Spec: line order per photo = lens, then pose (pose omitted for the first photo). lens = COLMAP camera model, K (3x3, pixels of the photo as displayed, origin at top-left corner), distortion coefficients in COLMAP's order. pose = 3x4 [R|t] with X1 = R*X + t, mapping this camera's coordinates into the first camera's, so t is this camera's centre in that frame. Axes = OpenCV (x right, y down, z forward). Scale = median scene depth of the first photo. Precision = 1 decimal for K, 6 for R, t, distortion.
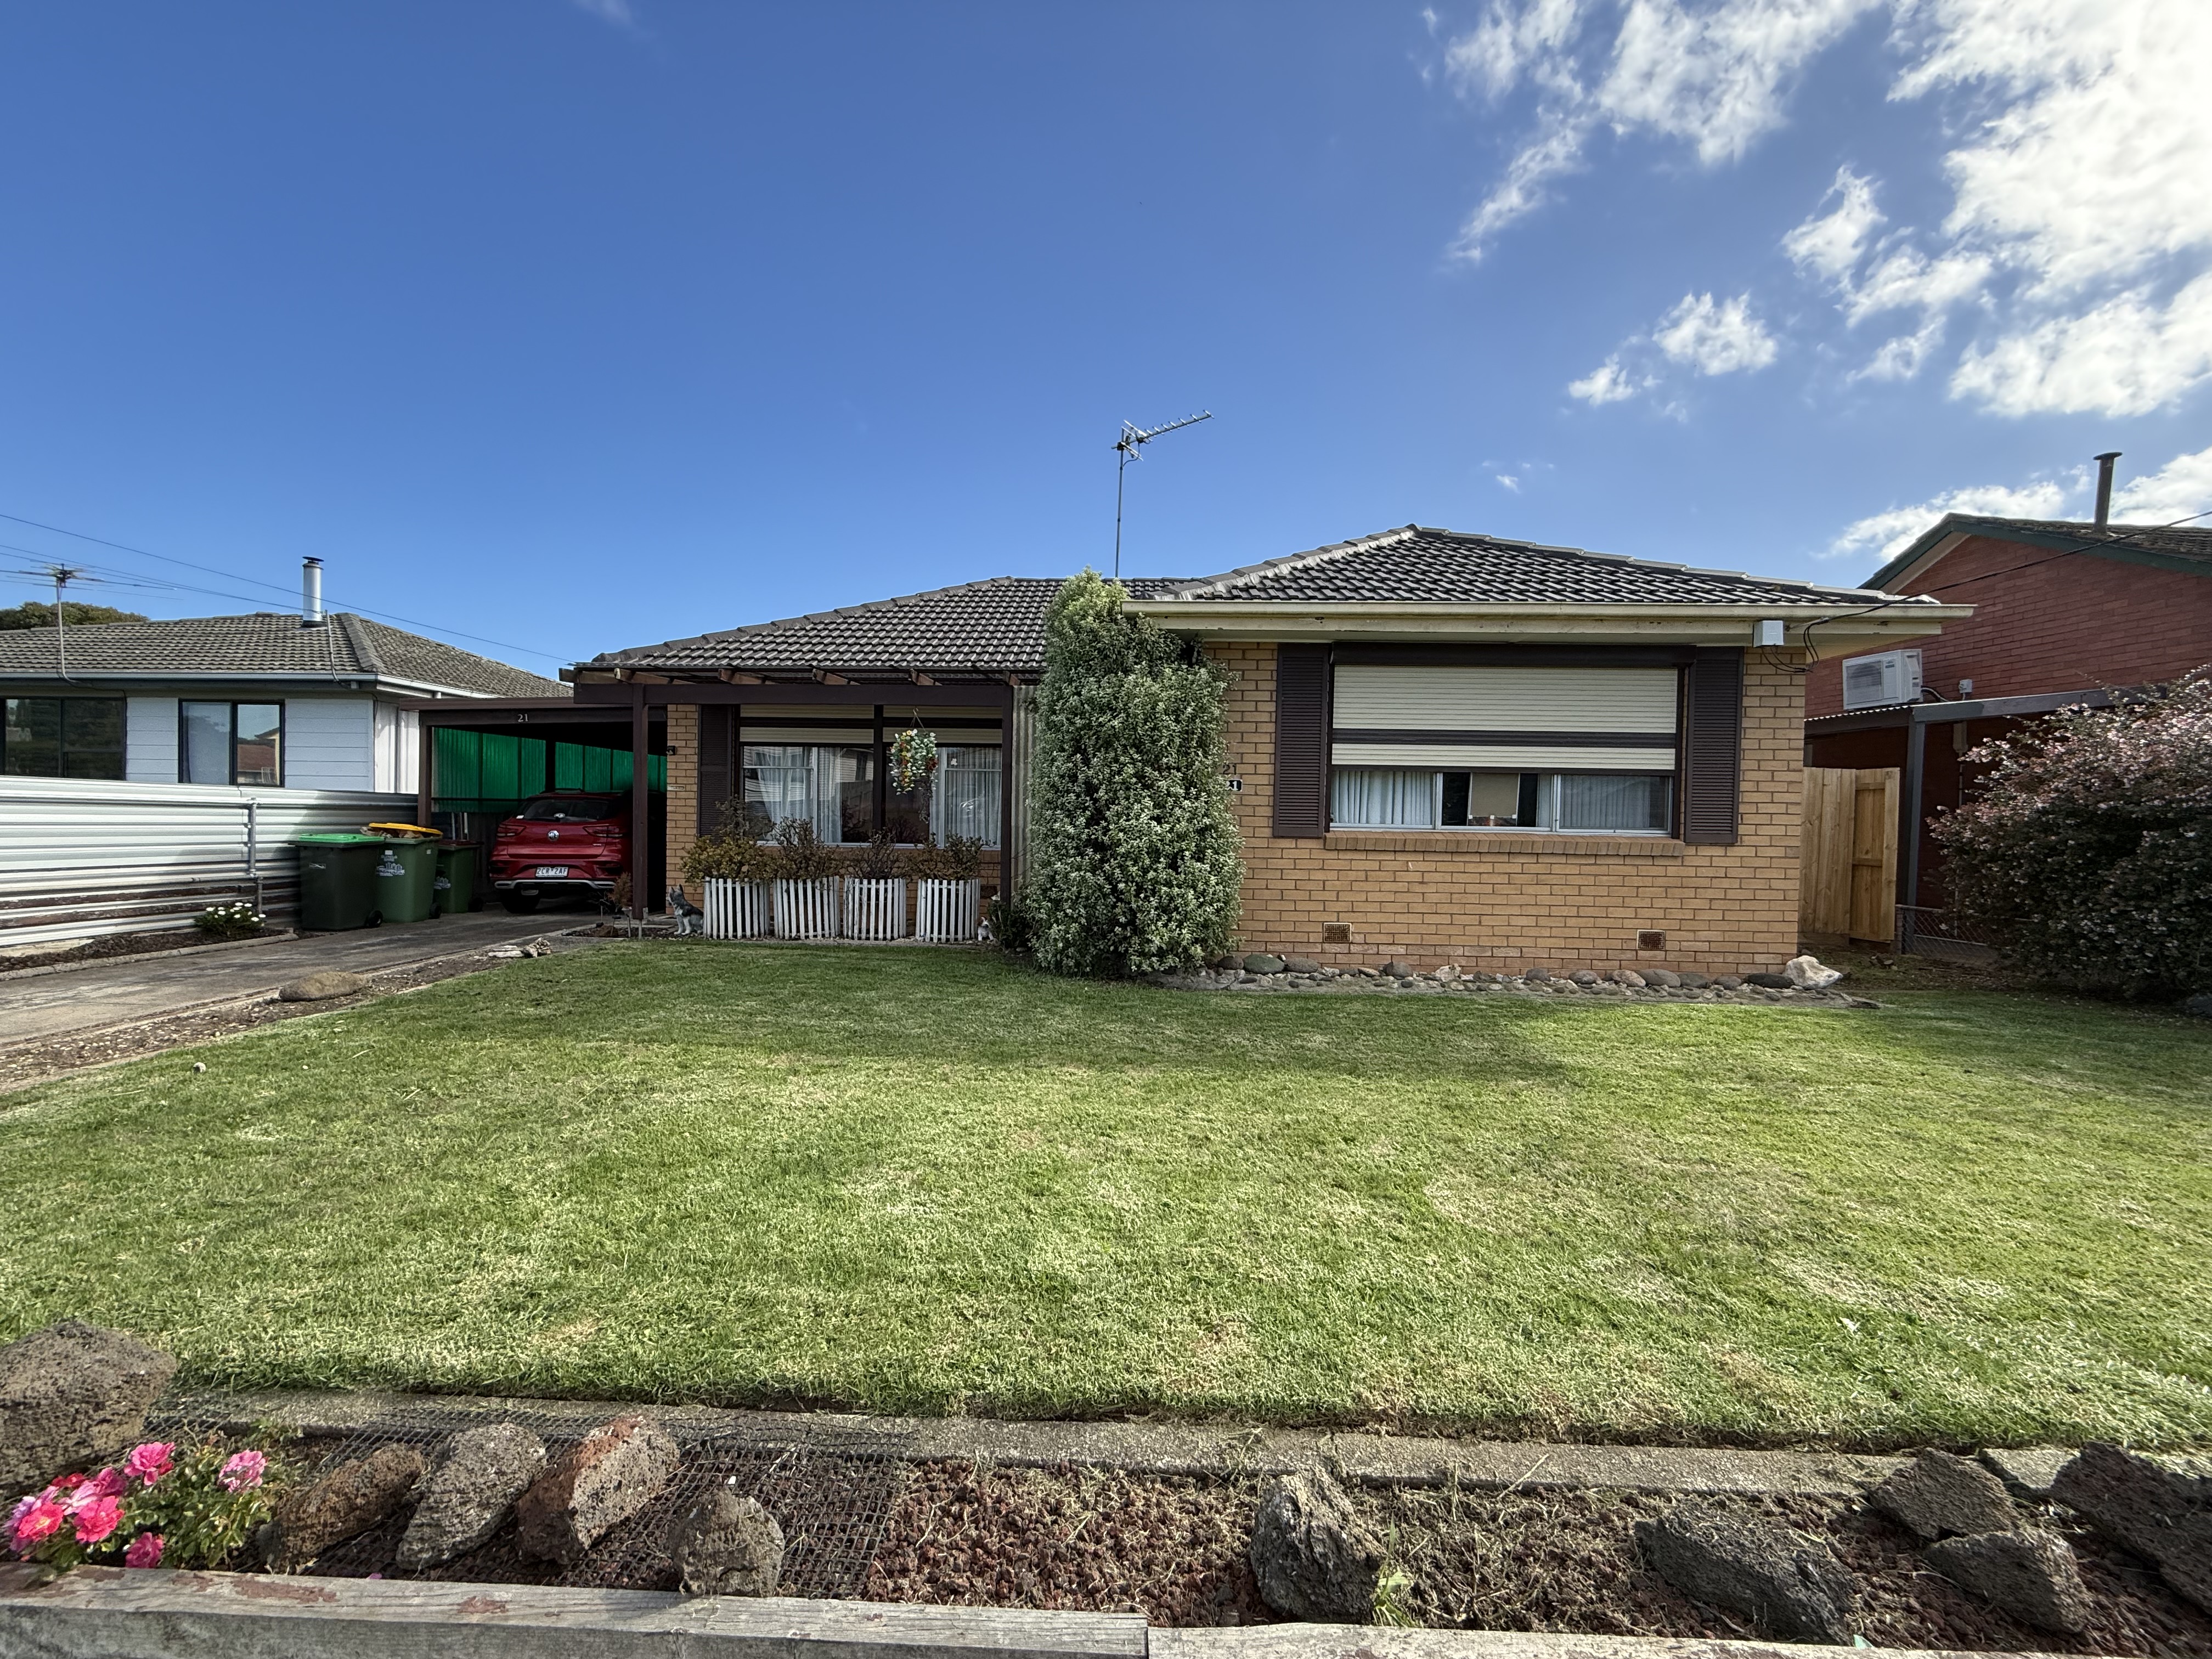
lens RADIAL K [[881.0, 0, 1095.9], [0, 881.0, 830.1], [0, 0, 1]] dist [0.000686, 0.000919]
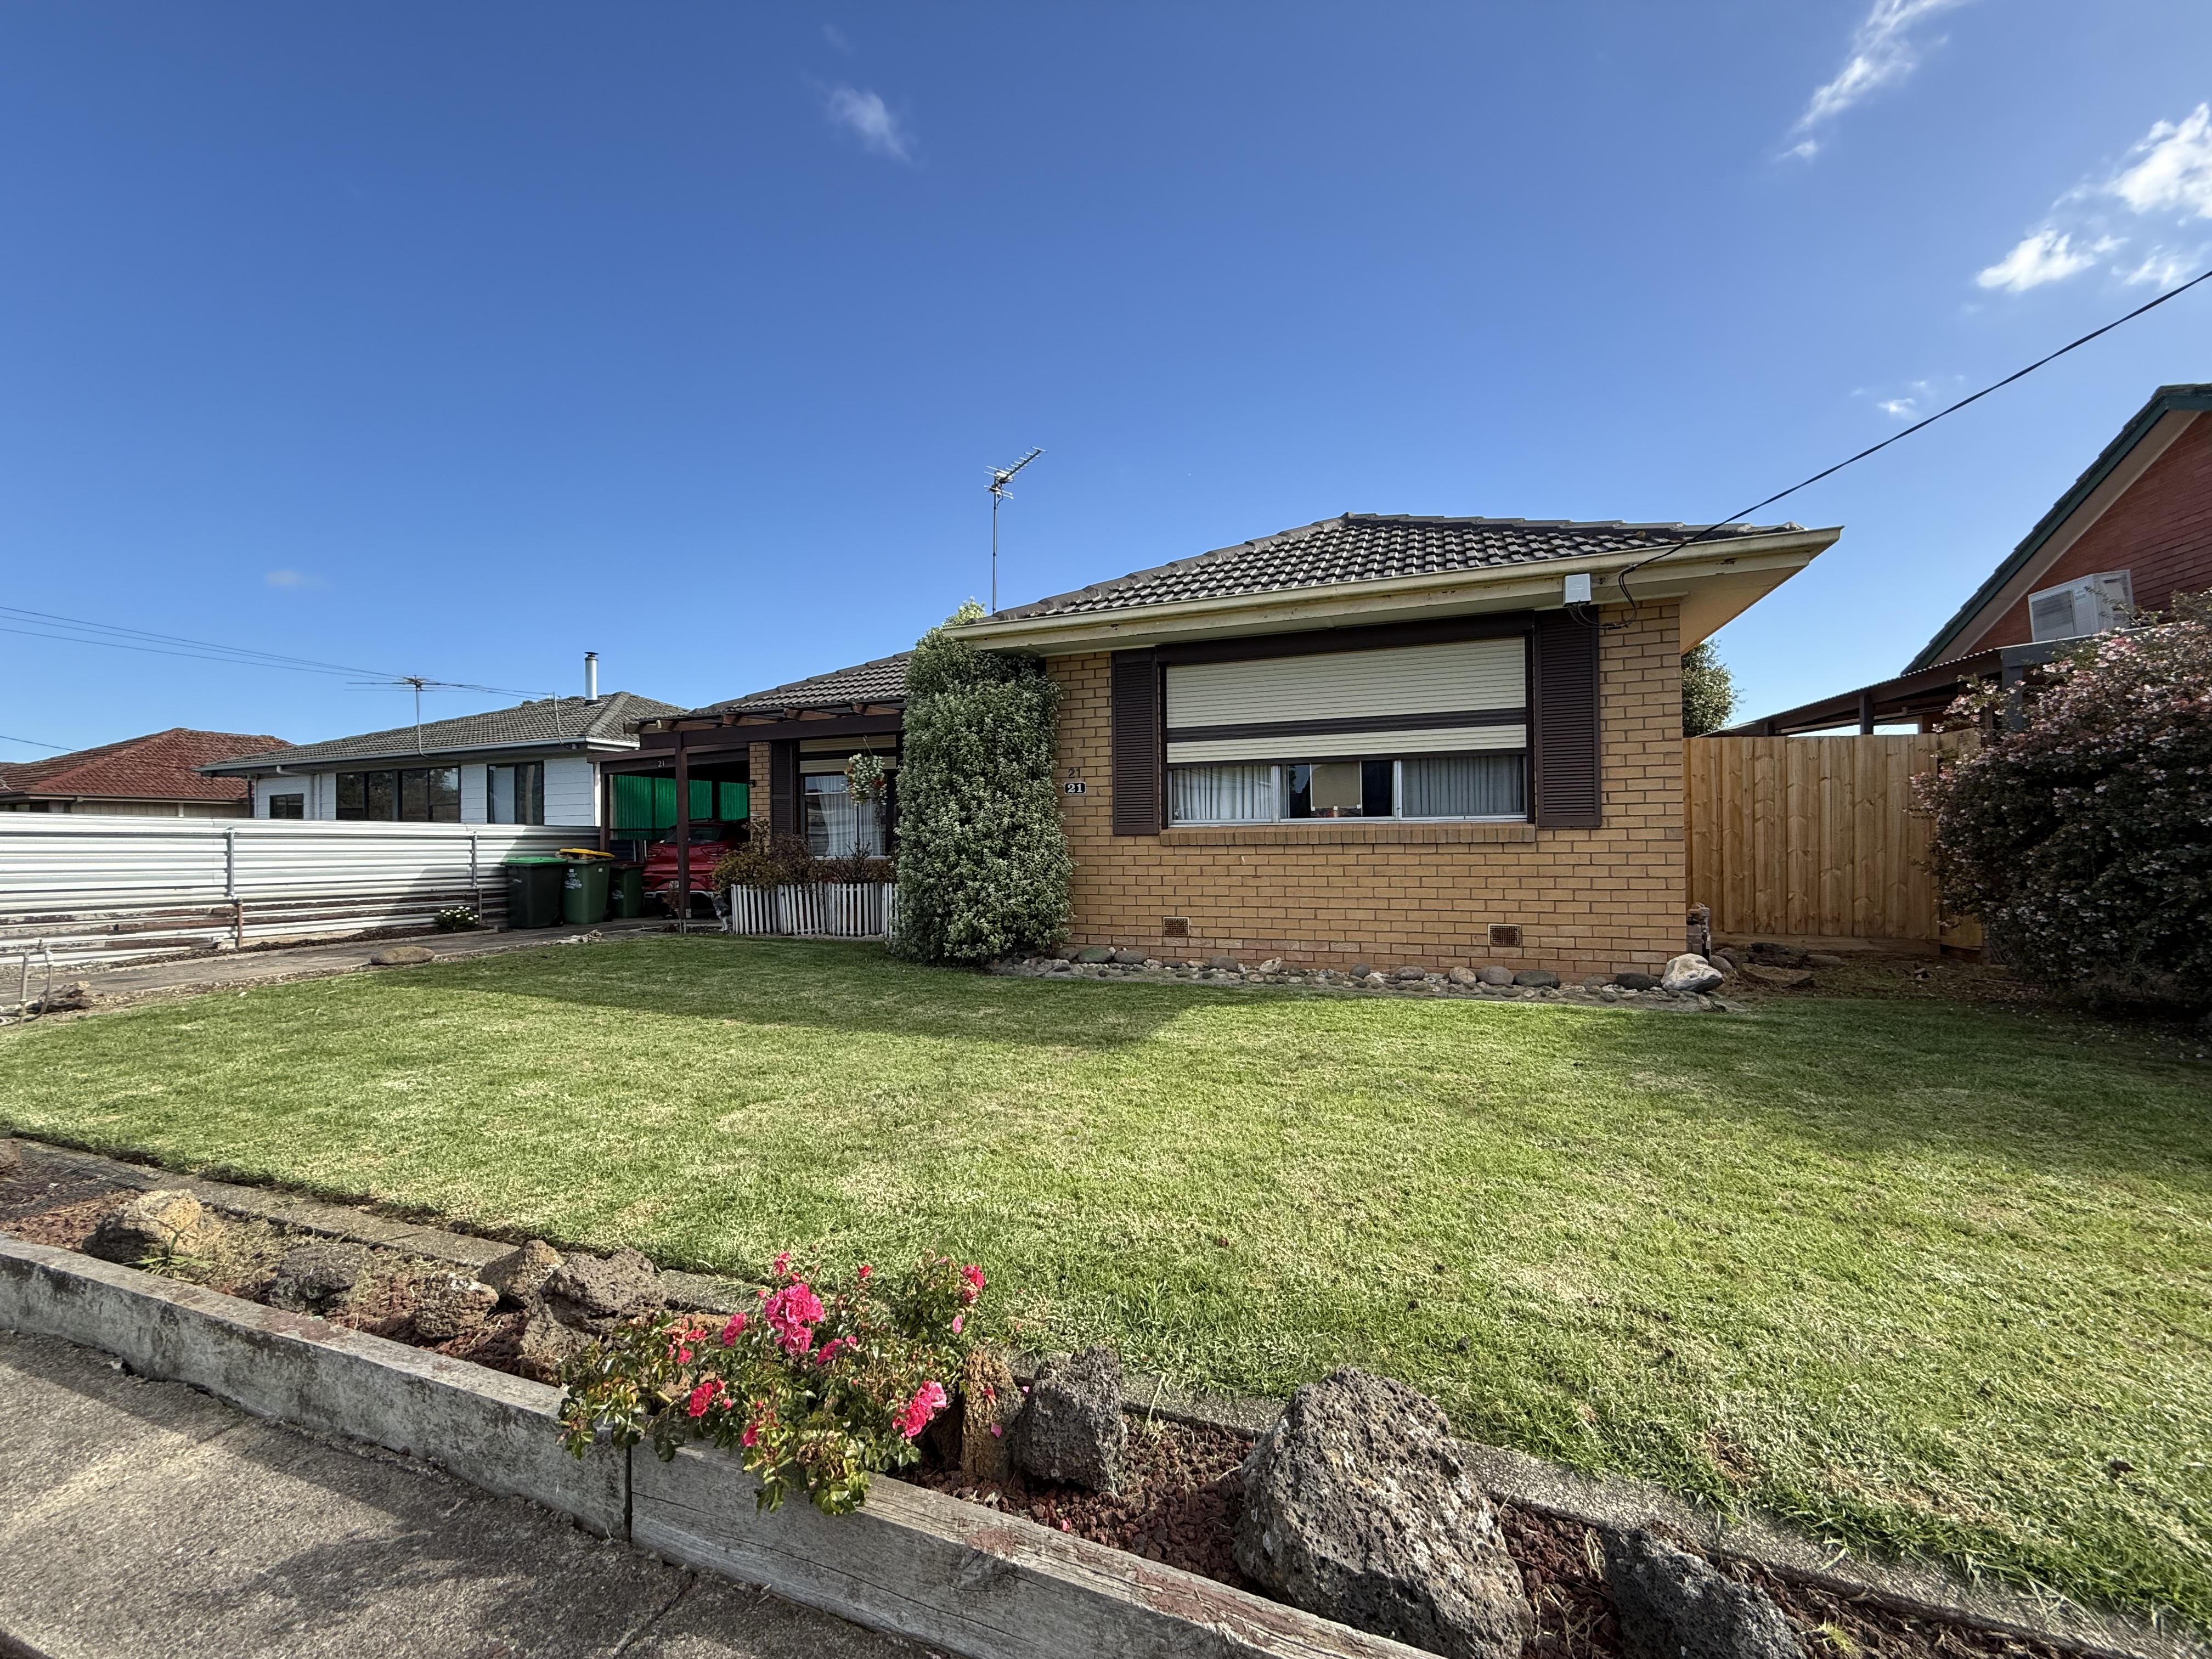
lens RADIAL K [[881.0, 0, 1095.9], [0, 881.0, 830.1], [0, 0, 1]] dist [0.000686, 0.000919]
pose [[0.946192, -0.032404, -0.321979, 0.519877], [0.023793, 0.999247, -0.030644, 0.033497], [0.322730, 0.021334, 0.946251, -0.000647]]
